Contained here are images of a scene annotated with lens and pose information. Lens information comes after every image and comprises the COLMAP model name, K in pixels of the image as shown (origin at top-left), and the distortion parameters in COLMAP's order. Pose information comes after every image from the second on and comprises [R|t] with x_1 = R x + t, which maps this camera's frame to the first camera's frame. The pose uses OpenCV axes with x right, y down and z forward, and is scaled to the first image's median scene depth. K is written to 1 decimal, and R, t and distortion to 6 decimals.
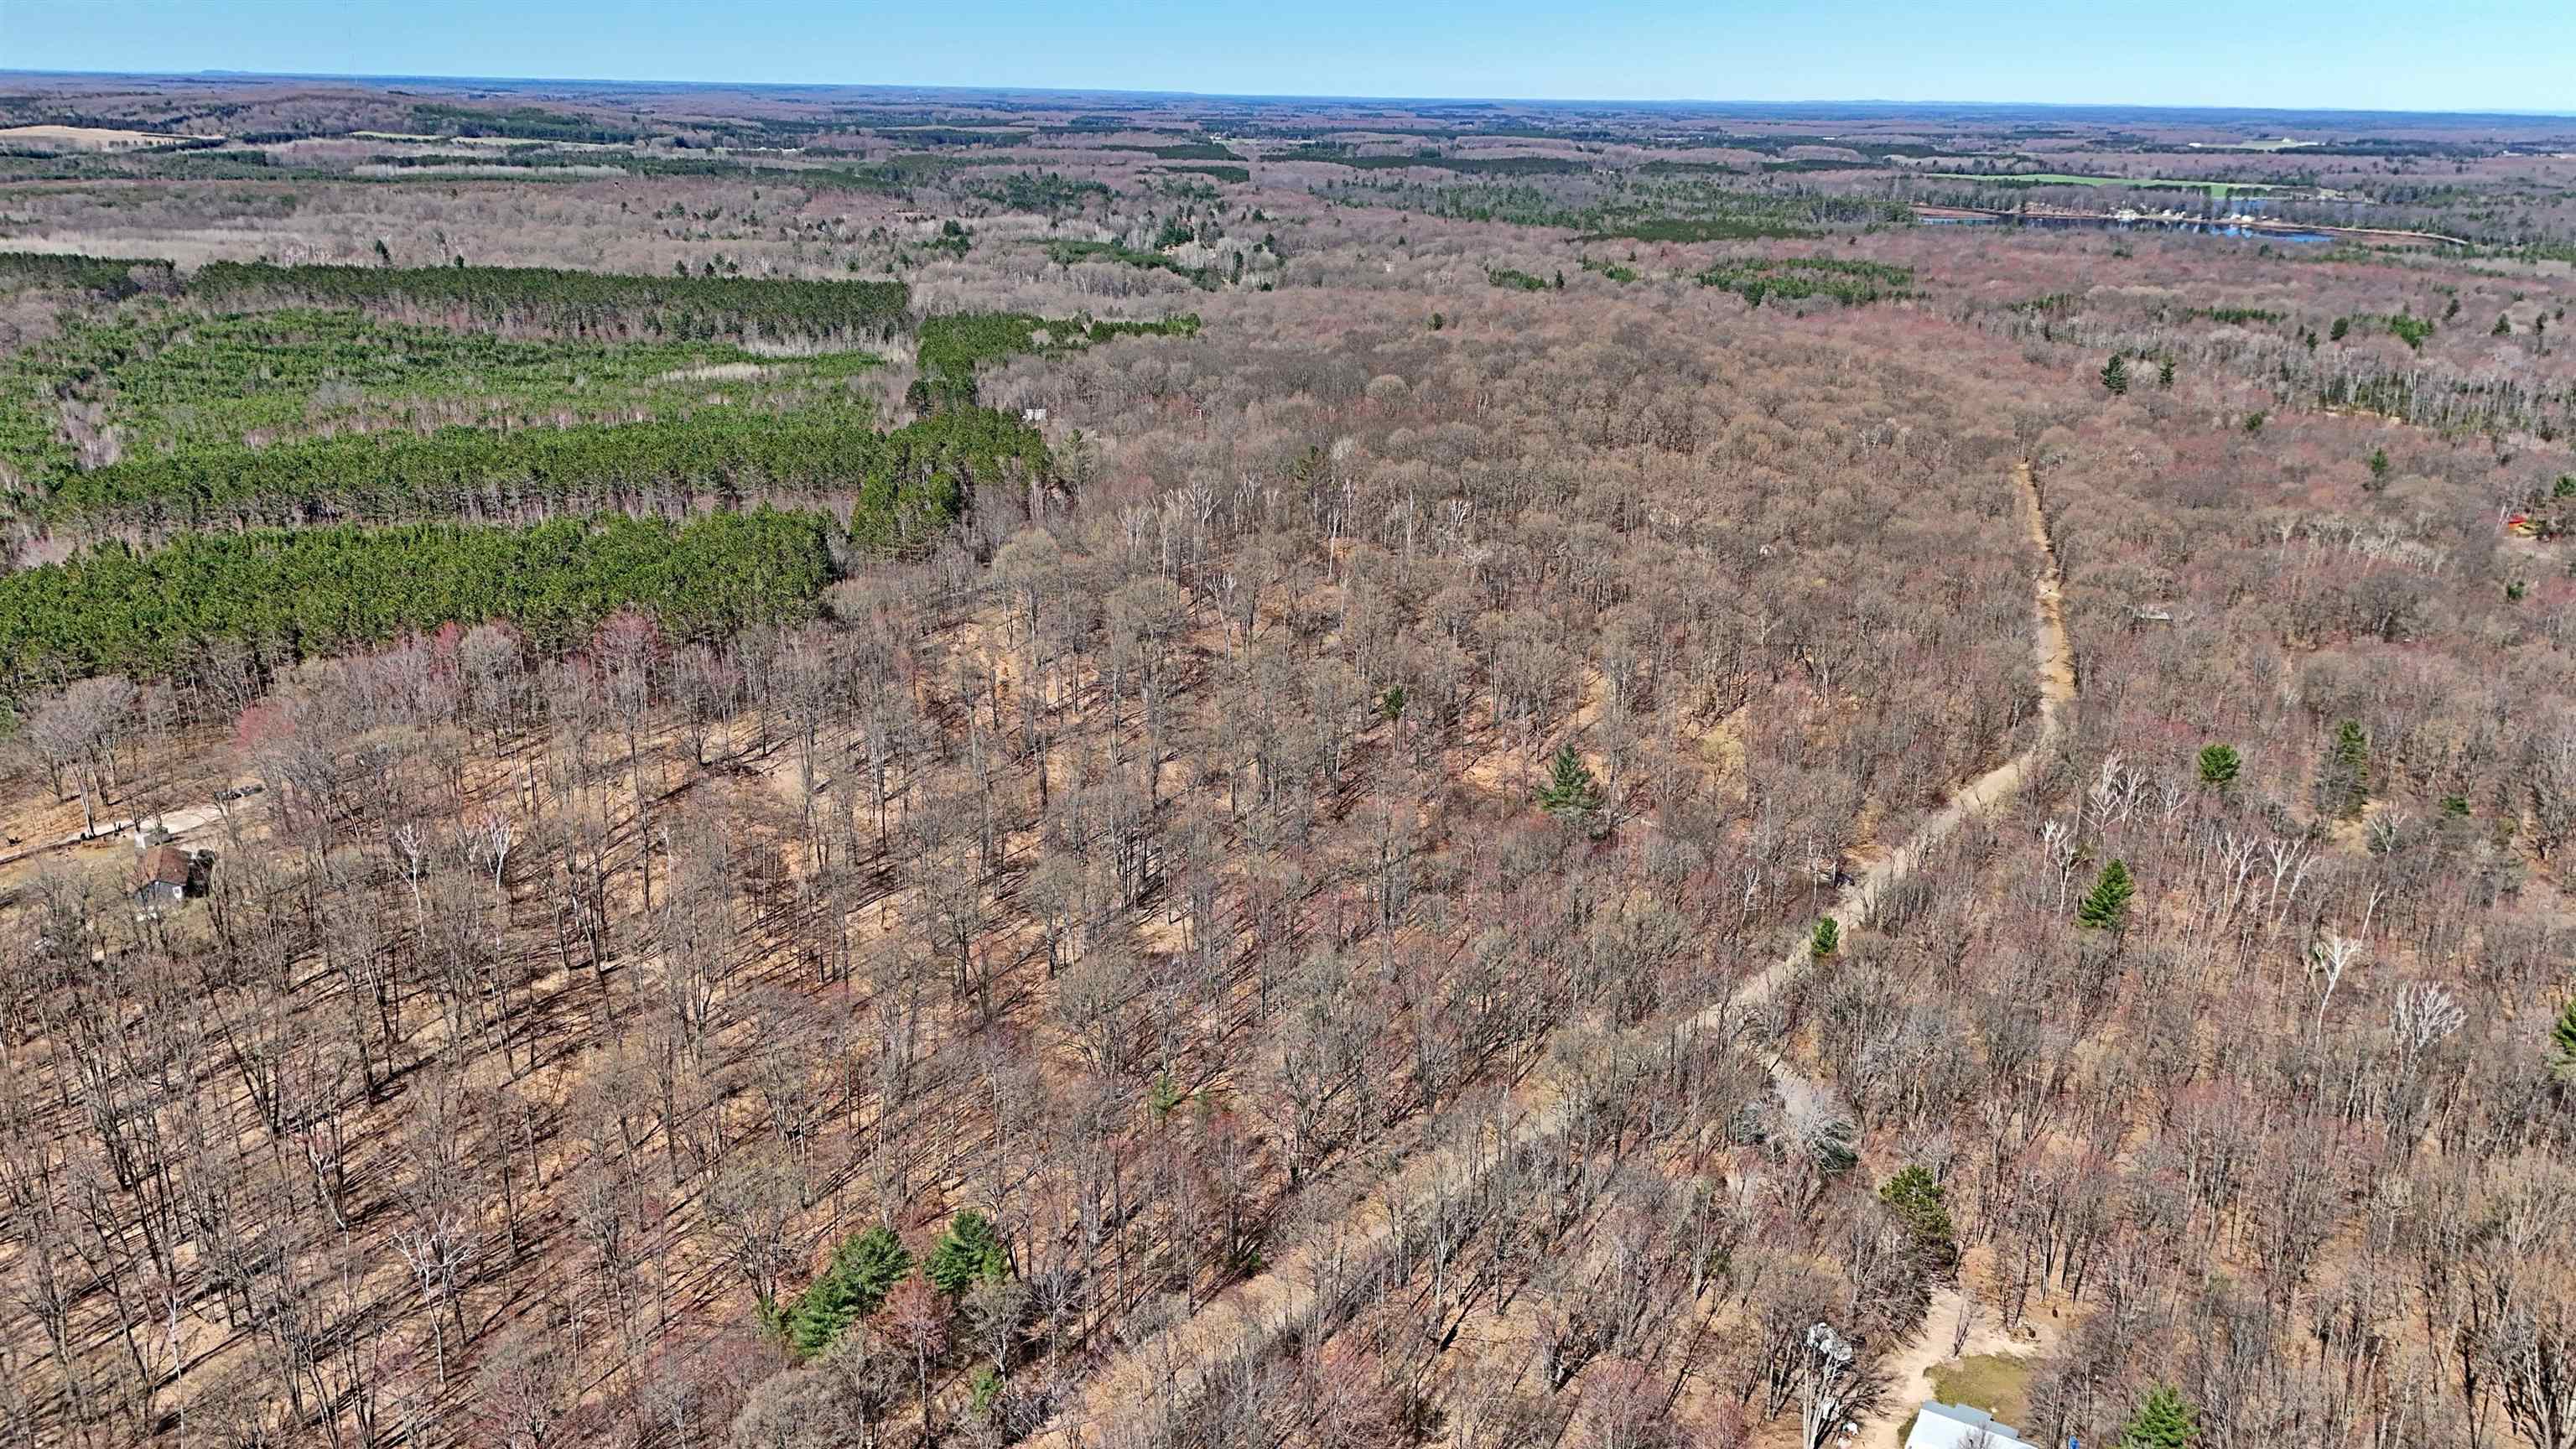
lens RADIAL K [[1893.1, 0, 1279.5], [0, 1893.1, 739.7], [0, 0, 1]] dist [0.070401, -0.067531]
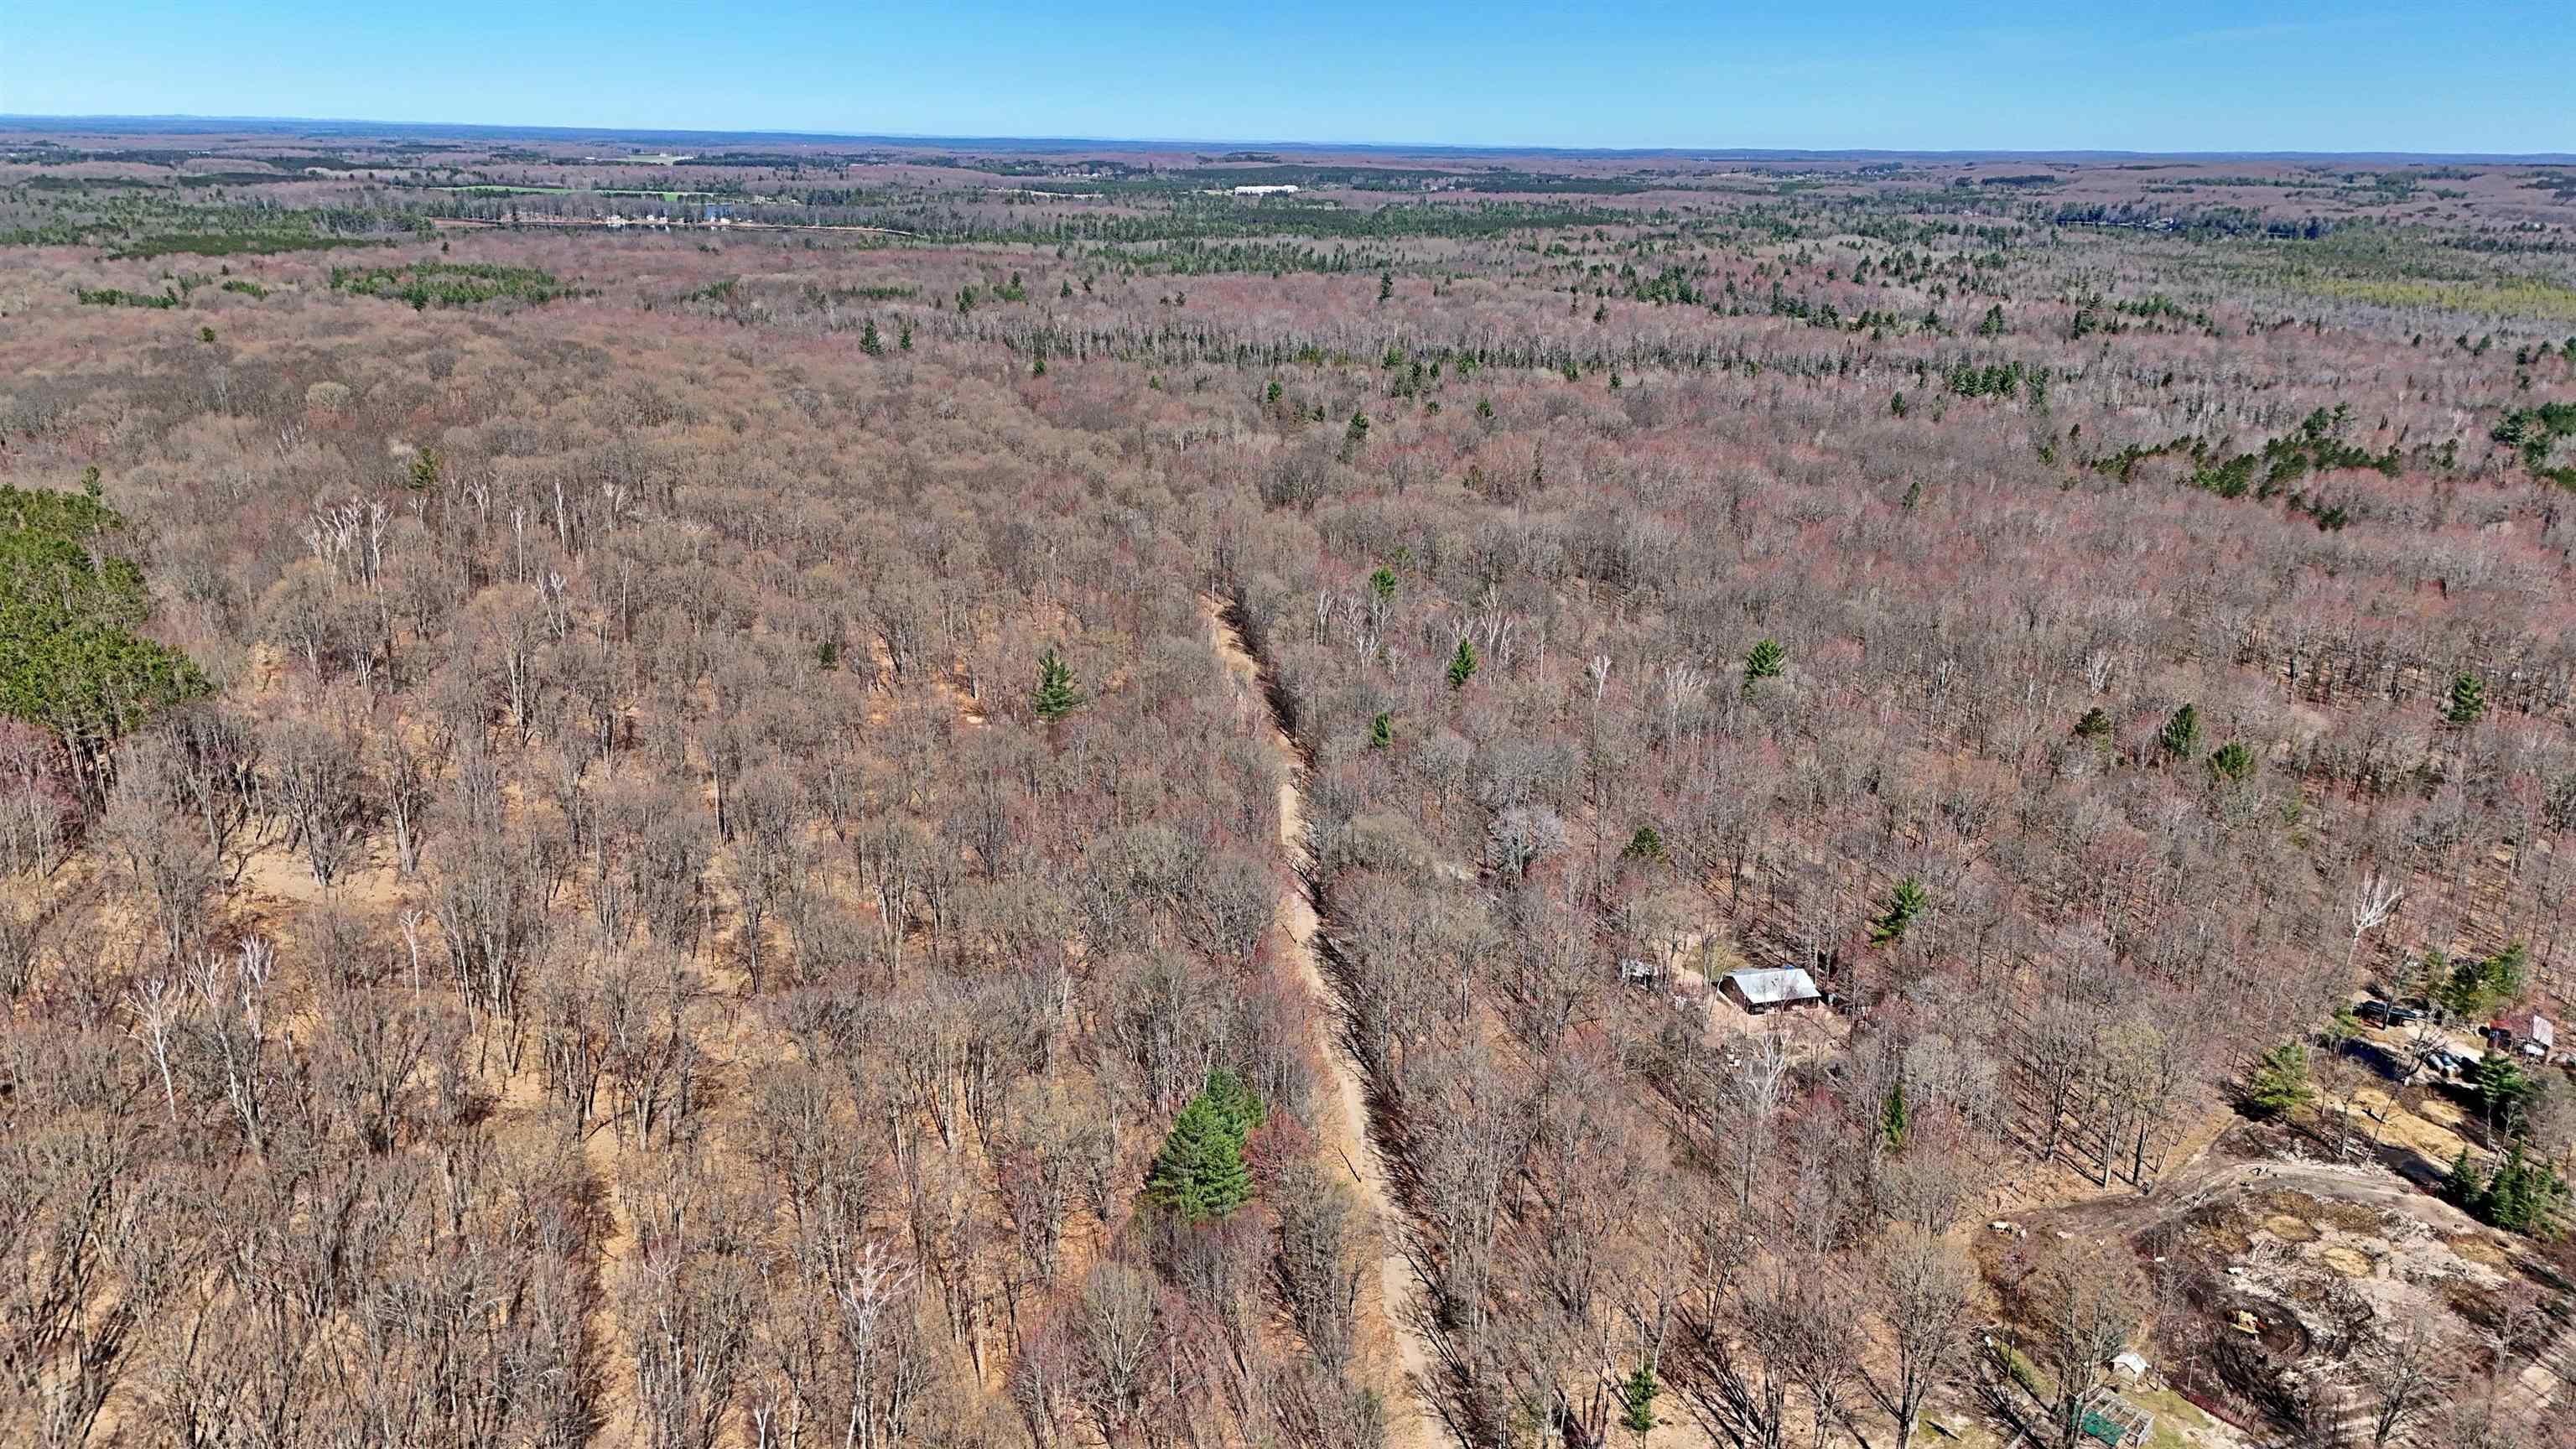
lens RADIAL K [[1893.1, 0, 1288.0], [0, 1893.1, 717.3], [0, 0, 1]] dist [0.070401, -0.067531]
pose [[0.701901, -0.214651, 0.679161, -0.076068], [0.227661, 0.971102, 0.071636, -0.000898], [-0.674912, 0.104337, 0.730485, 0.017403]]
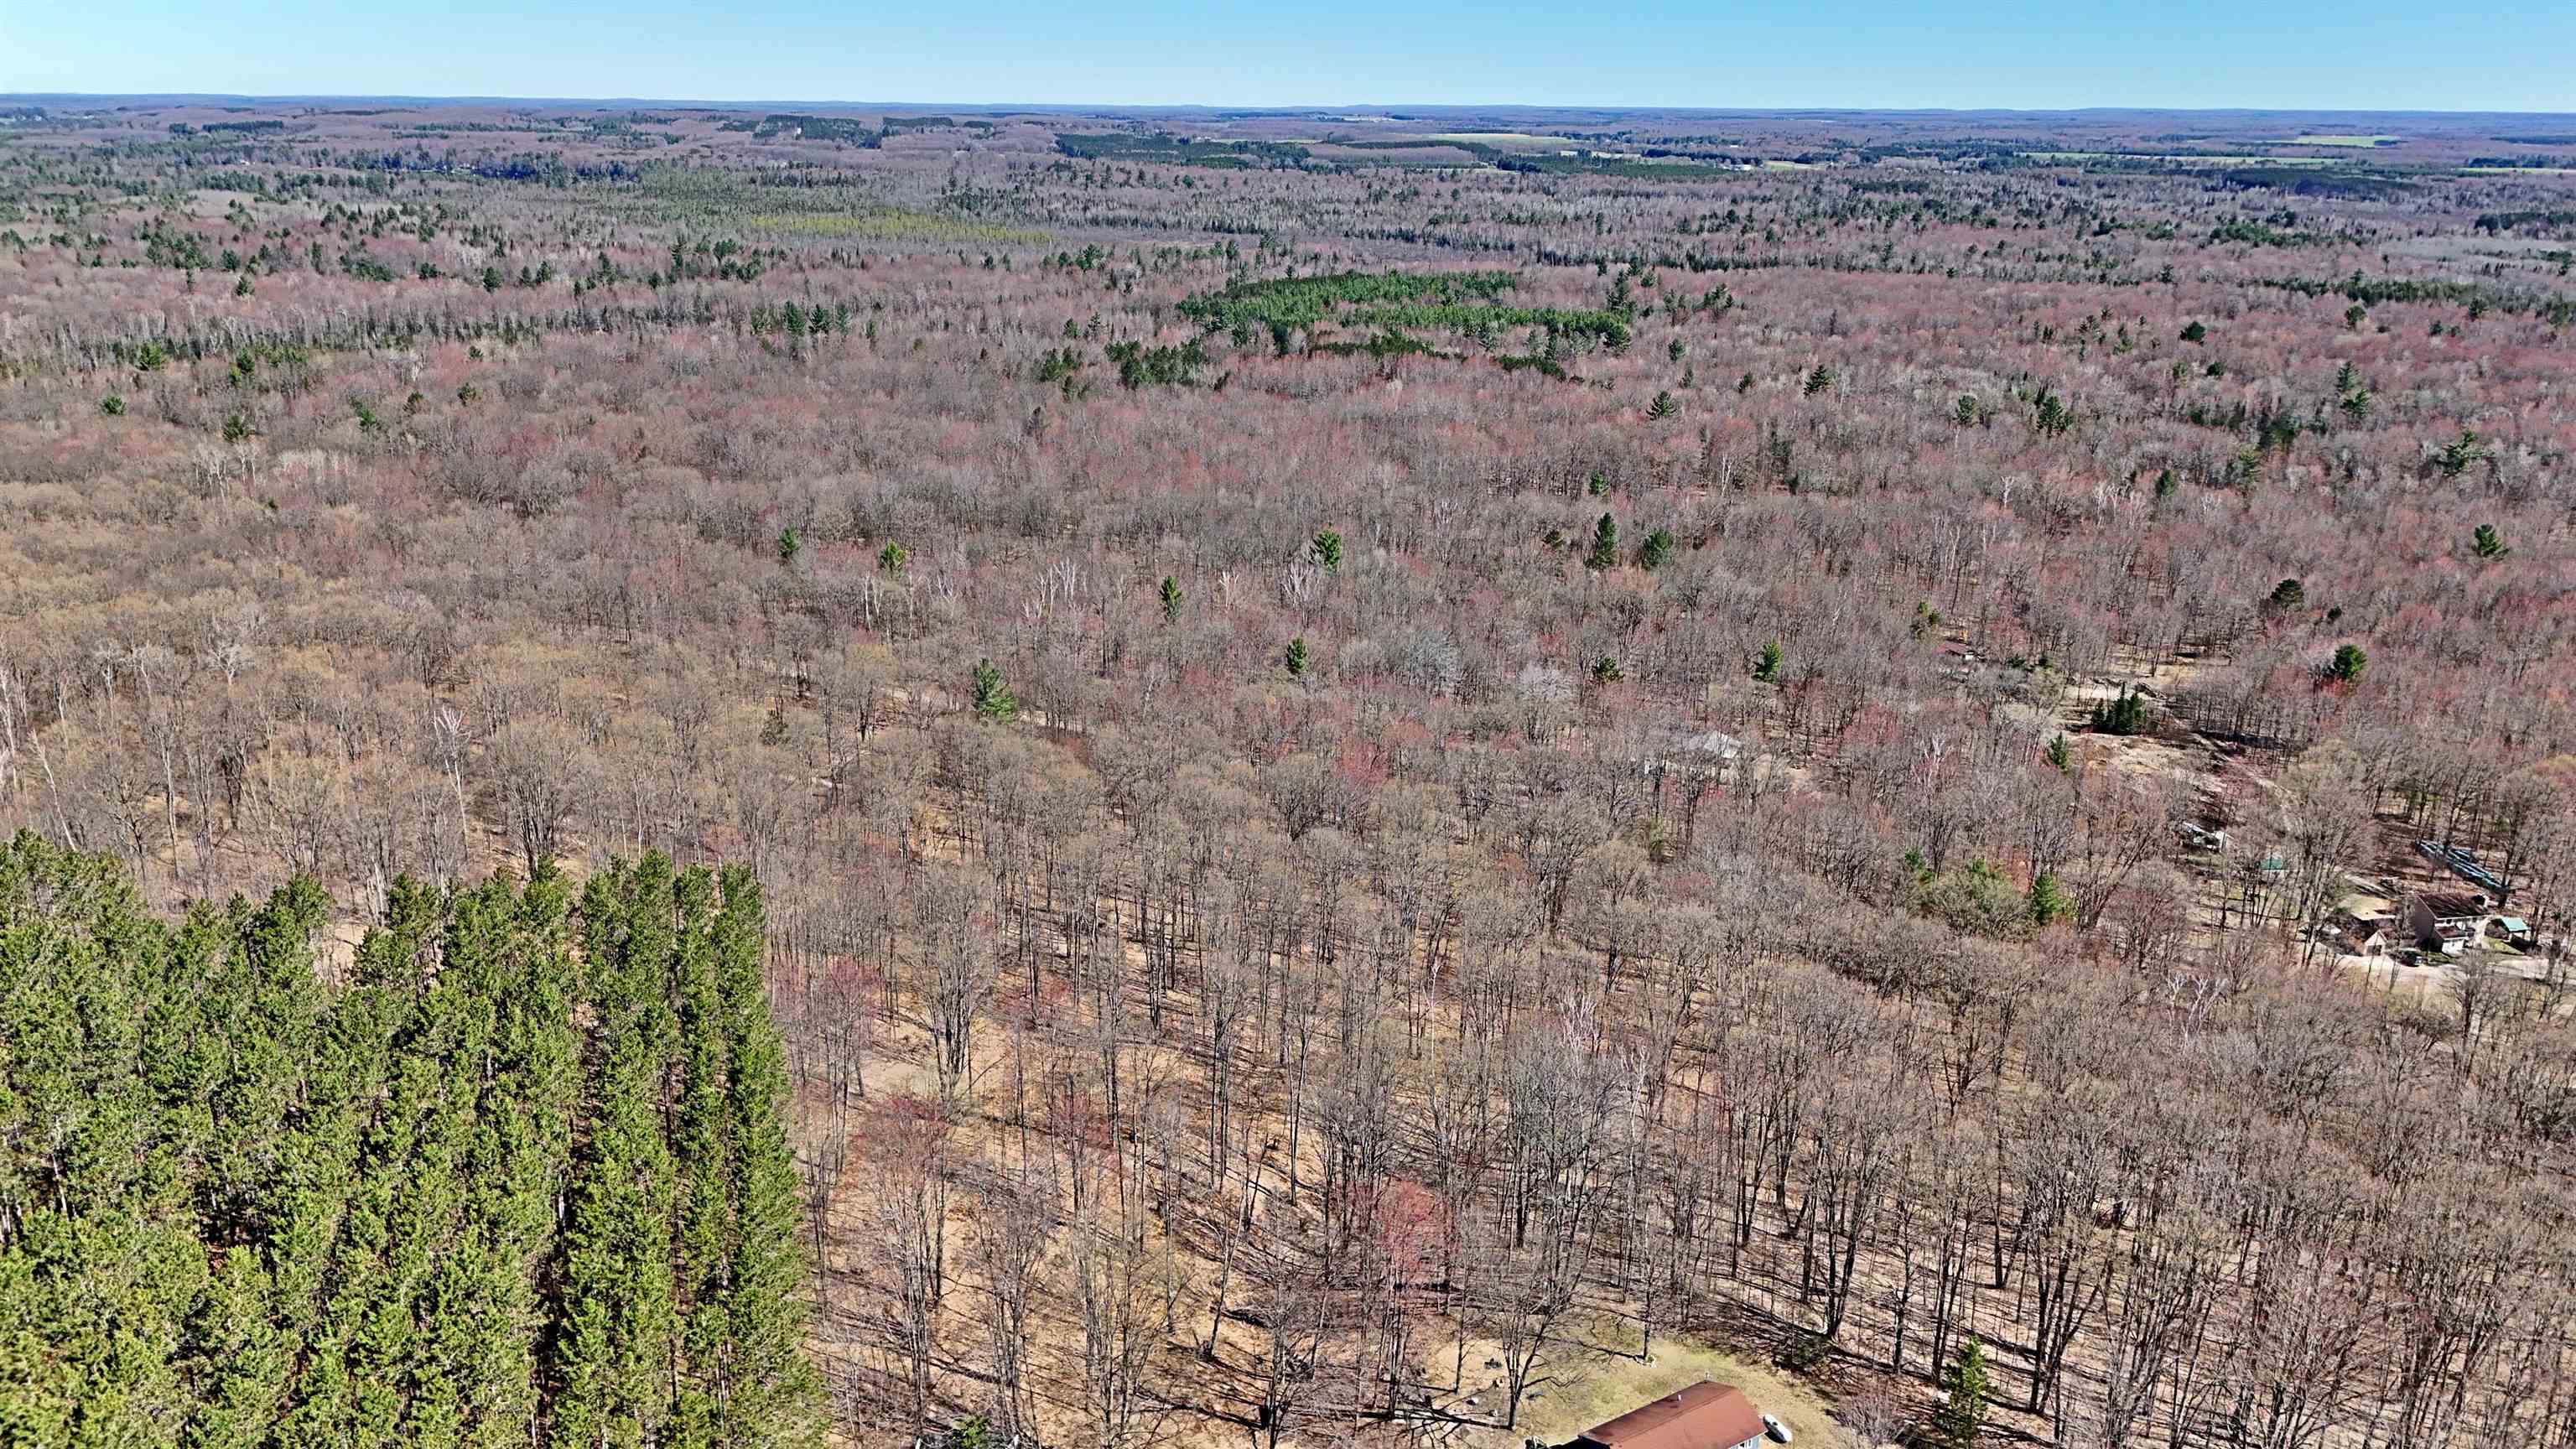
lens RADIAL K [[1893.1, 0, 1283.2], [0, 1893.1, 731.1], [0, 0, 1]] dist [0.070401, -0.067531]
pose [[-0.106162, -0.328970, 0.938354, -0.125801], [0.312146, 0.884957, 0.345565, -0.039520], [-0.944084, 0.329589, 0.008738, 0.128092]]
